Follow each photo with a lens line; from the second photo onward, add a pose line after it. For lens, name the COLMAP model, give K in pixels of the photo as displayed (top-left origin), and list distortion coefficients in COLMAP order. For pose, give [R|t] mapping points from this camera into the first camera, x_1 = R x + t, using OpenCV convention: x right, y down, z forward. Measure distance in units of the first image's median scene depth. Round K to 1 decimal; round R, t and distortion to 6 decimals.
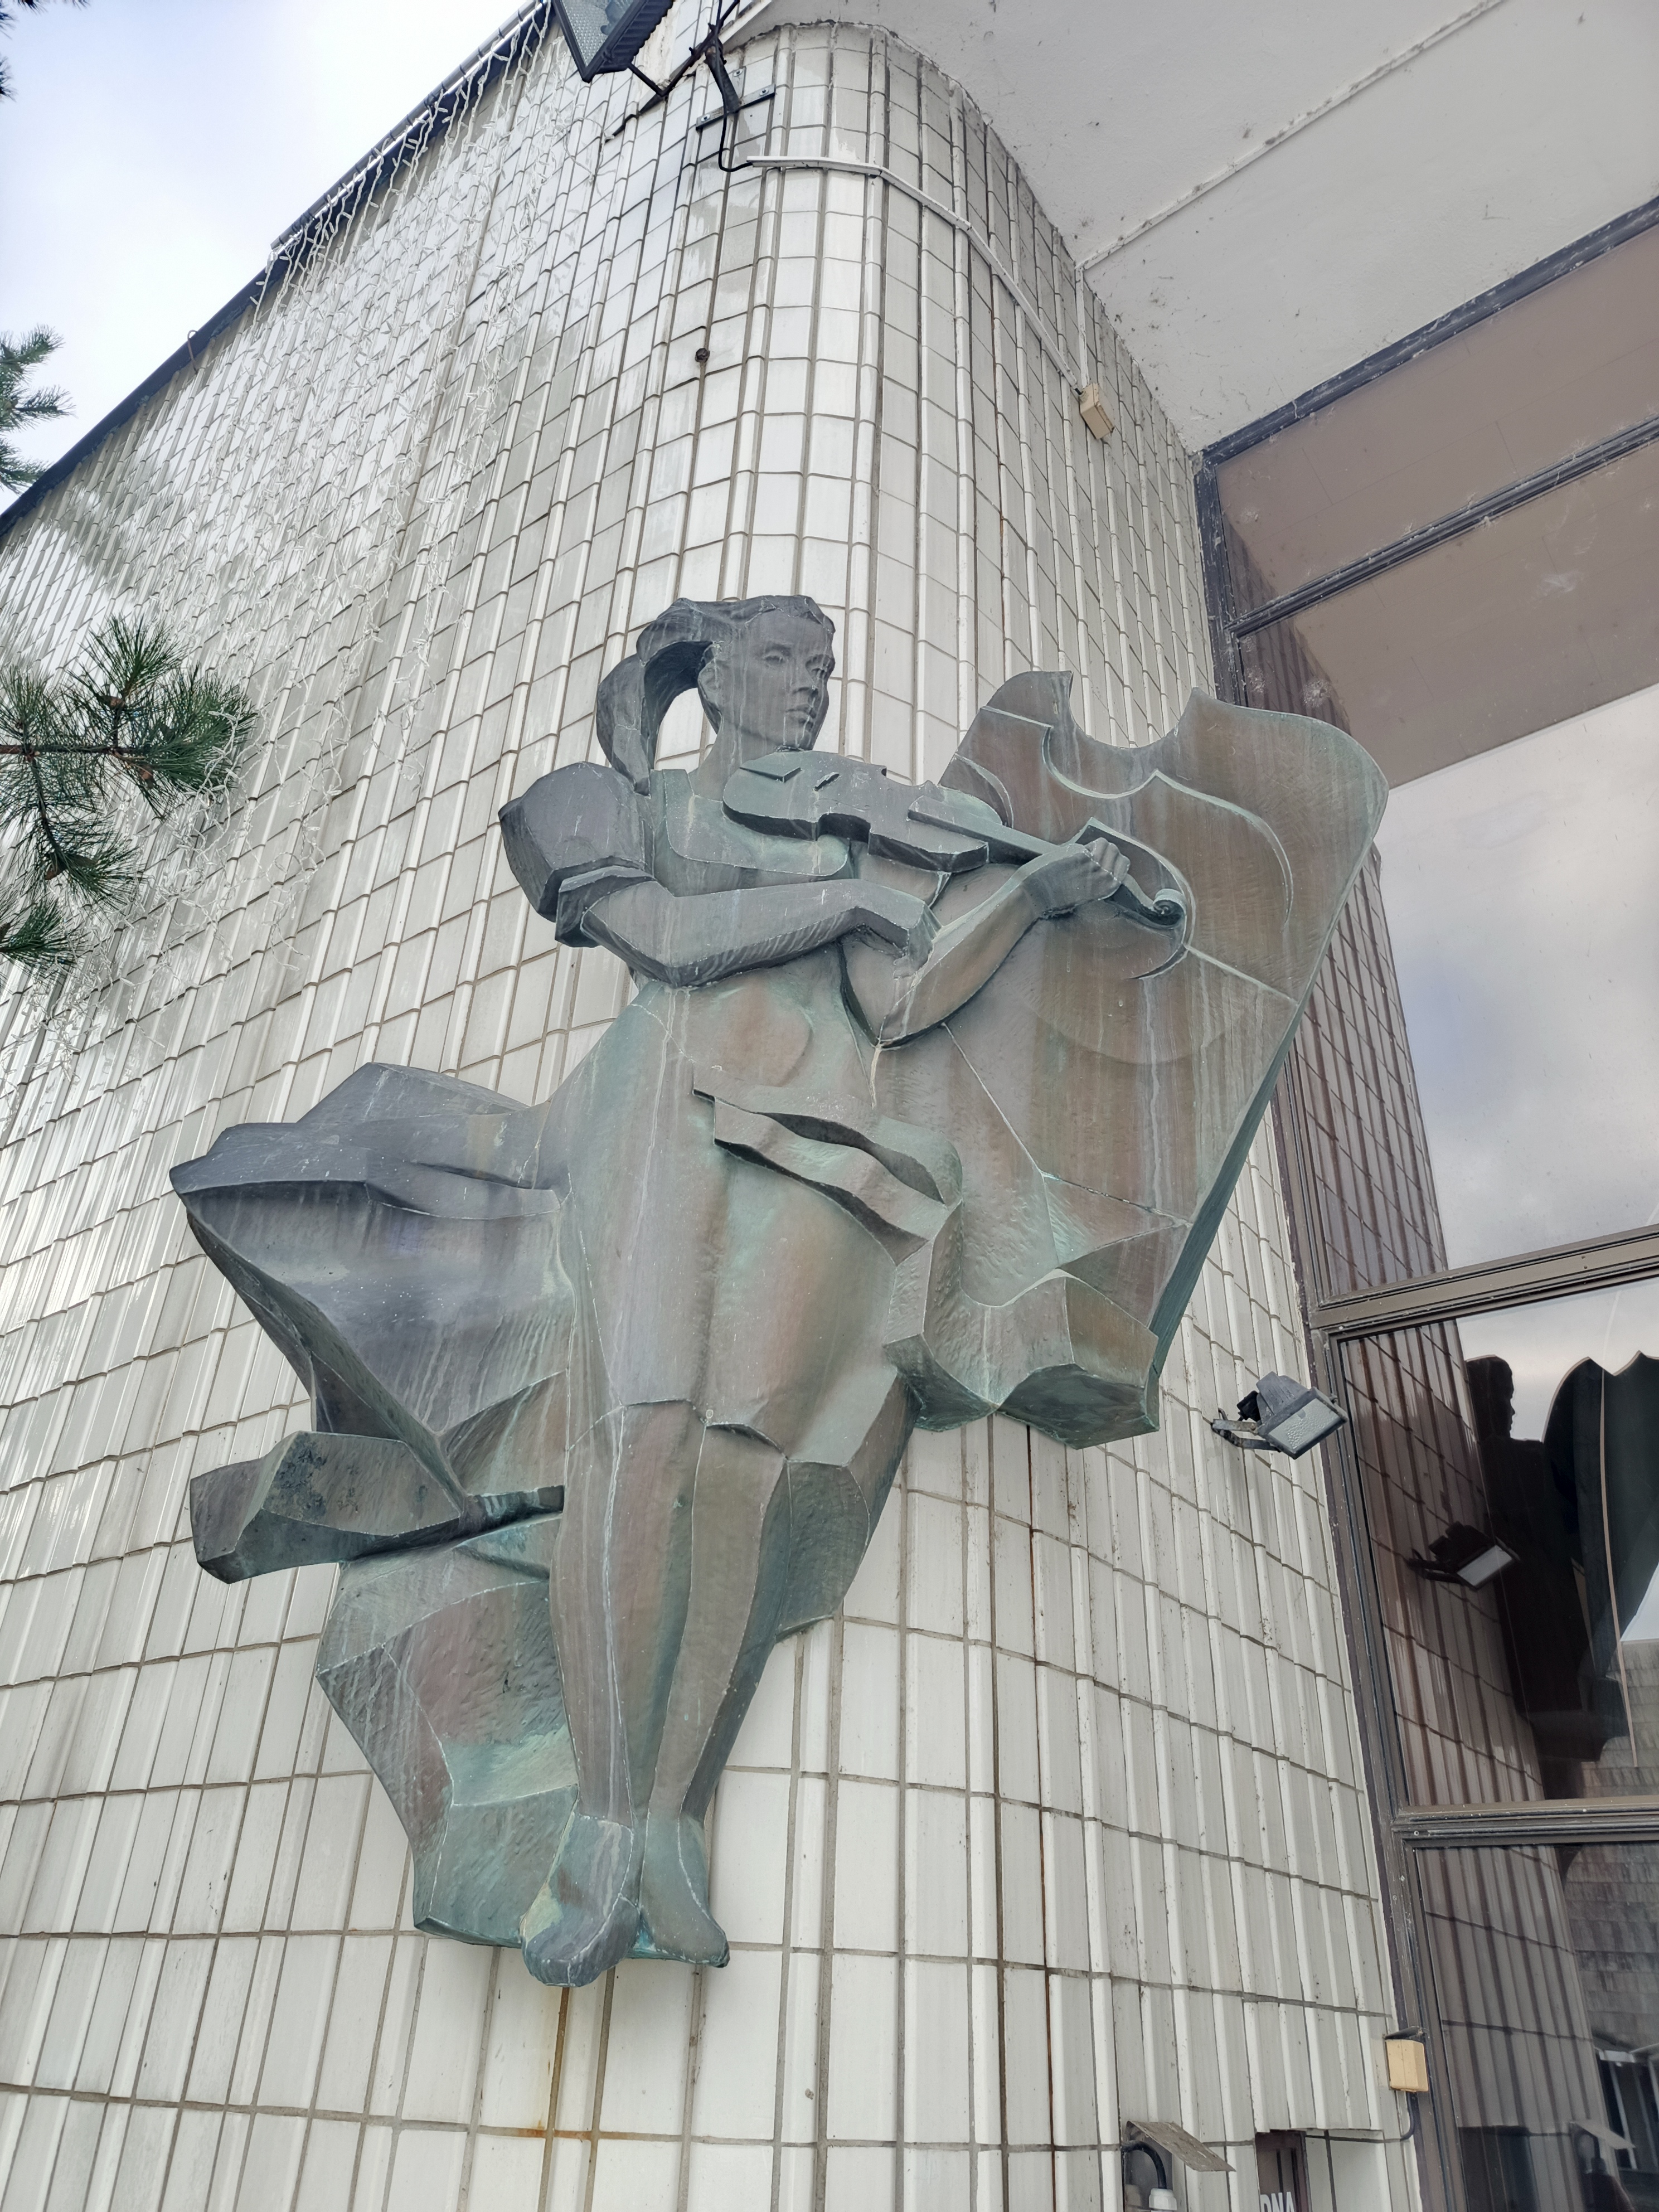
lens RADIAL K [[1532.5, 0, 830.9], [0, 1532.5, 1104.0], [0, 0, 1]] dist [0.009814, 0.004922]
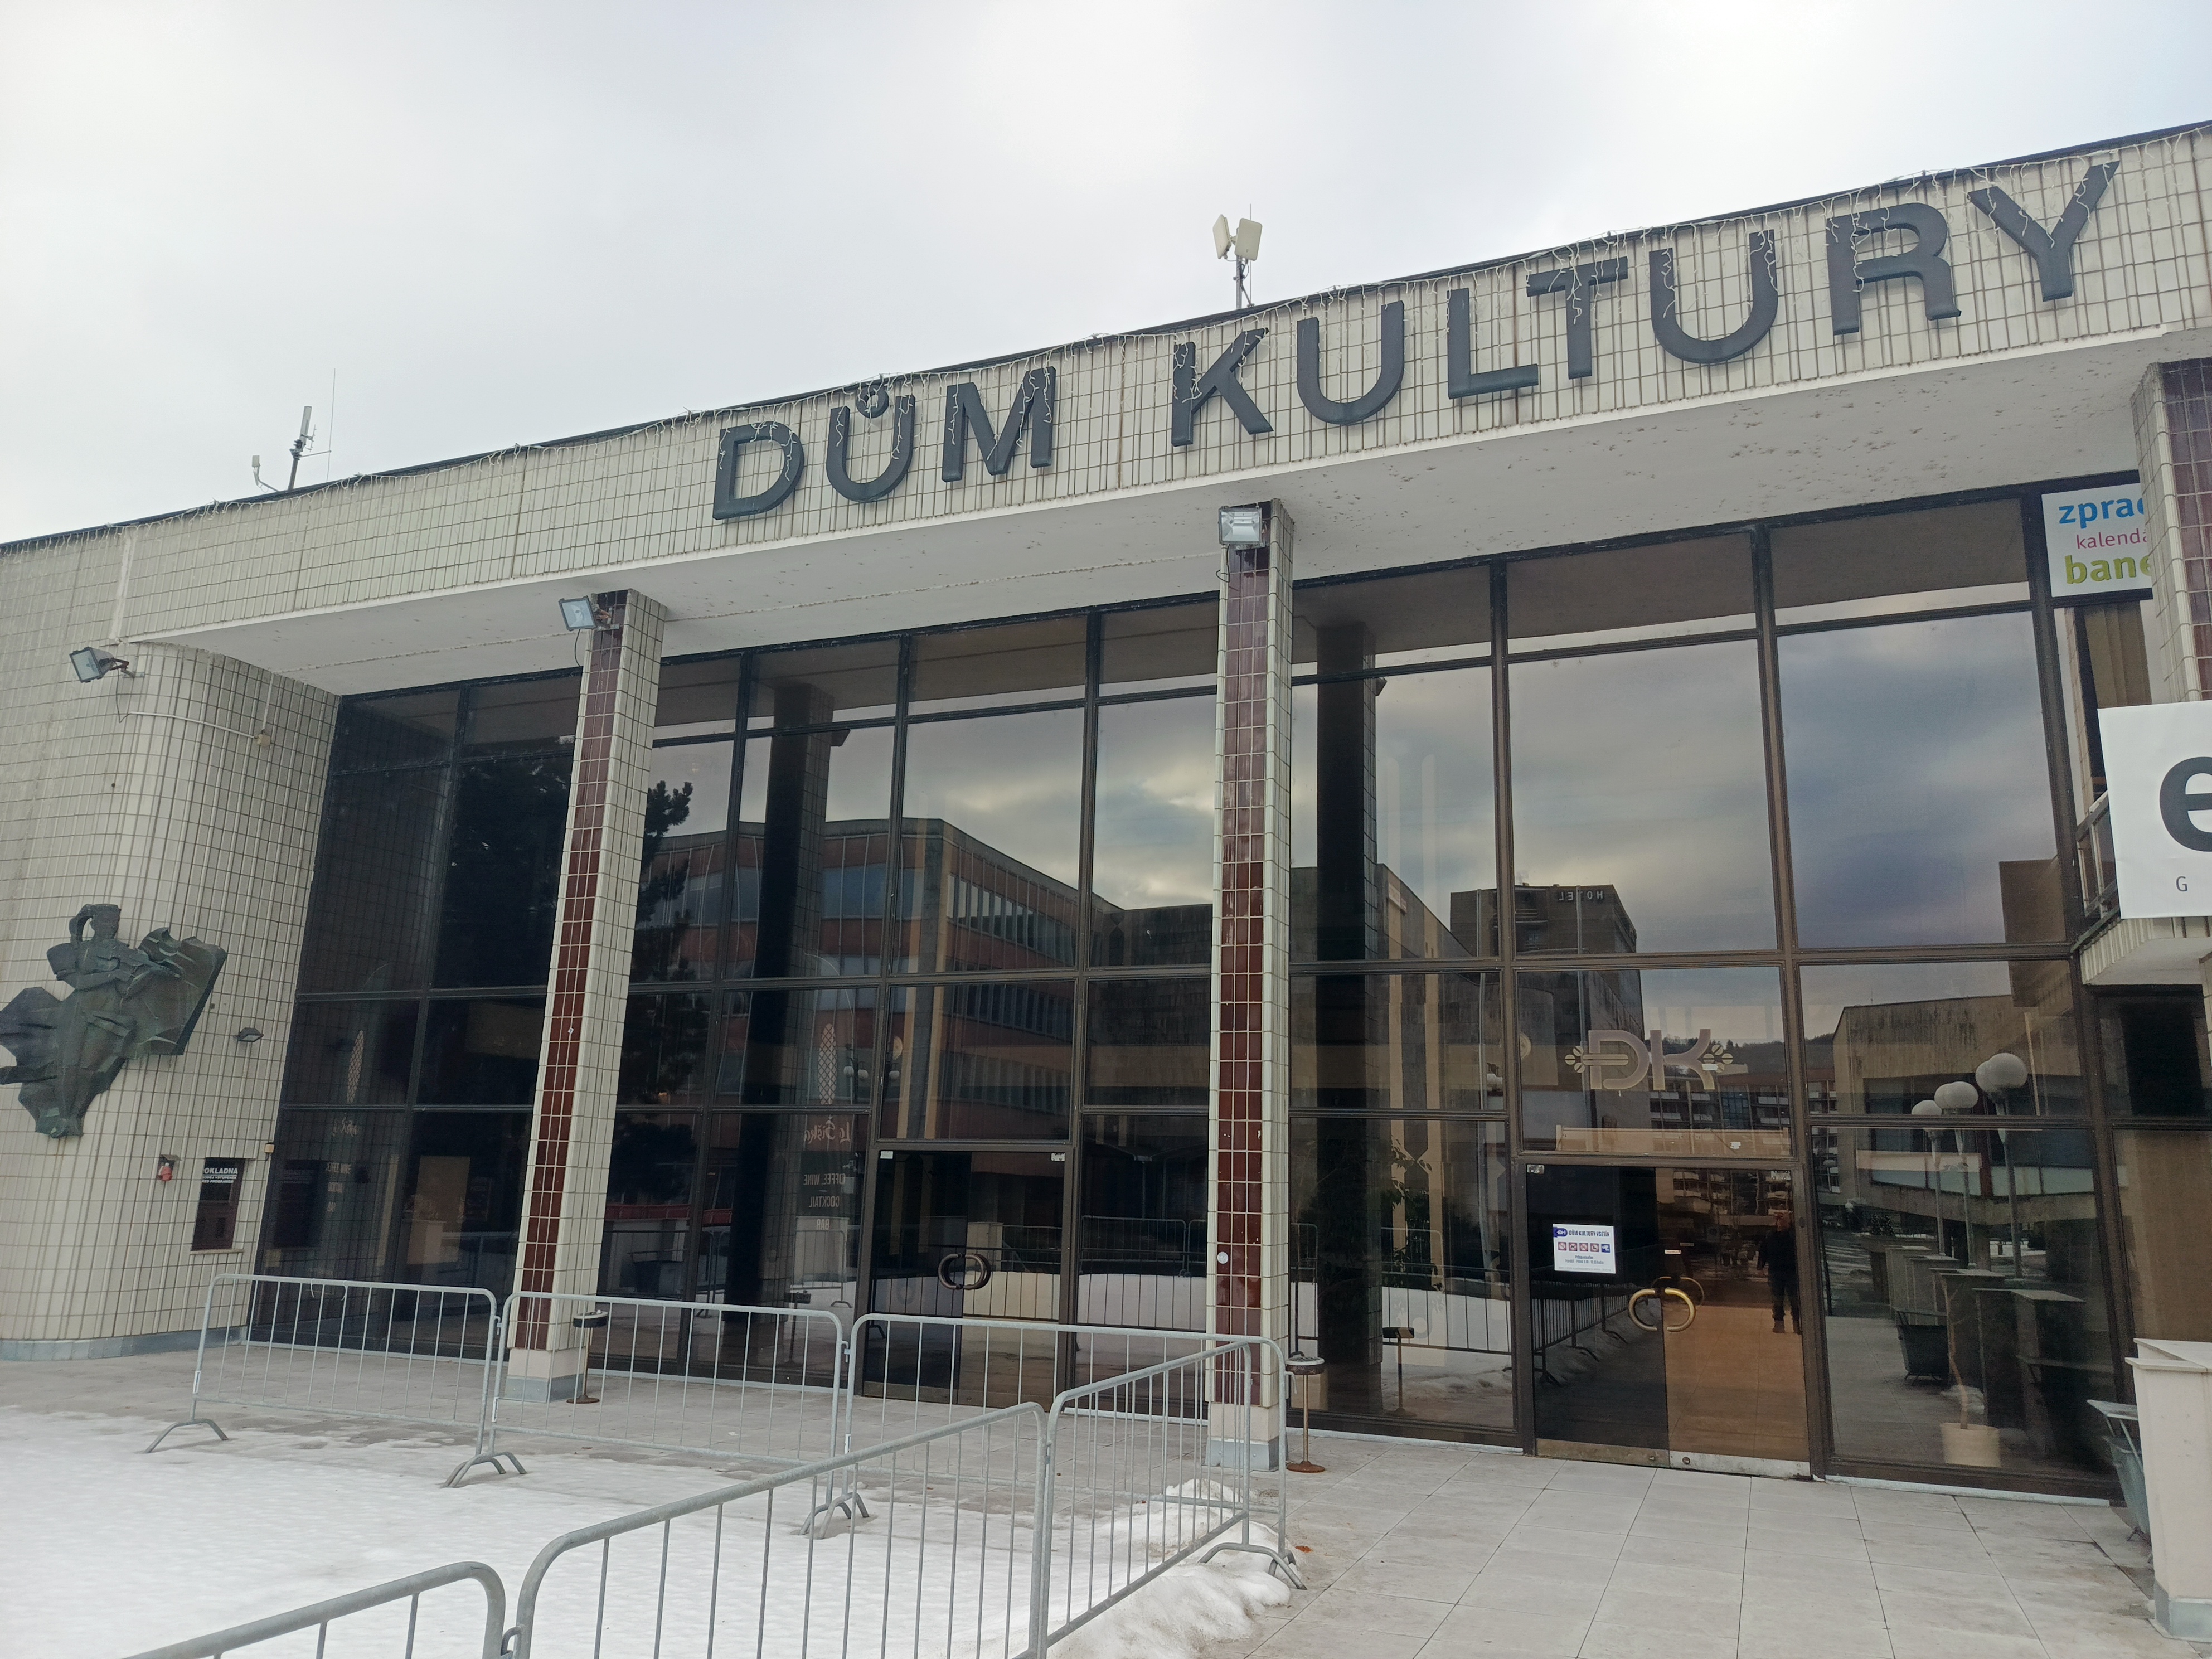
lens RADIAL K [[1532.5, 0, 1107.8], [0, 1532.5, 835.4], [0, 0, 1]] dist [0.009814, 0.004922]
pose [[0.966794, 0.050034, 0.250611, 2.478076], [-0.127636, 0.944116, 0.303898, -3.312408], [-0.221401, -0.325794, 0.919152, -5.787912]]
